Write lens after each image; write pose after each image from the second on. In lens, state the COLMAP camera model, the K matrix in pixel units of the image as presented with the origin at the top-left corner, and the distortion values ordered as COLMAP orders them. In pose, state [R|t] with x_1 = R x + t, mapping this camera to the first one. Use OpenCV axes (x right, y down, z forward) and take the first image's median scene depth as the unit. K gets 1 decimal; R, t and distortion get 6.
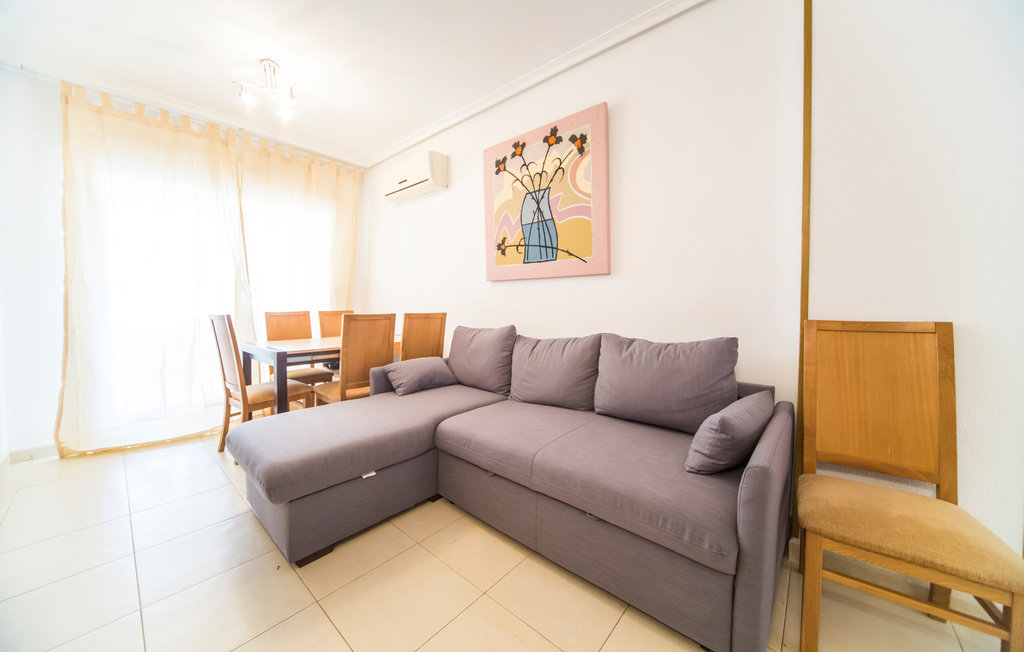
lens RADIAL K [[363.2, 0, 486.1], [0, 363.2, 343.3], [0, 0, 1]] dist [-0.000751, 0.000013]
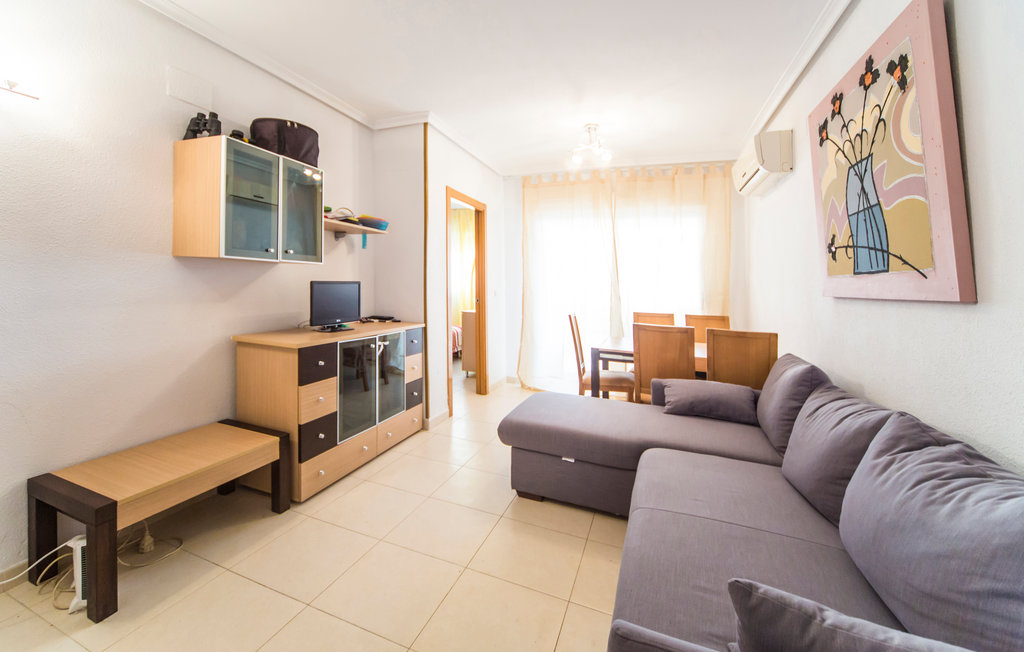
lens RADIAL K [[363.2, 0, 486.1], [0, 363.2, 343.3], [0, 0, 1]] dist [-0.000751, 0.000013]
pose [[0.394167, 0.154320, -0.905990, 0.483090], [-0.133437, 0.984965, 0.109718, -0.091937], [0.909300, 0.077645, 0.408832, 0.179023]]
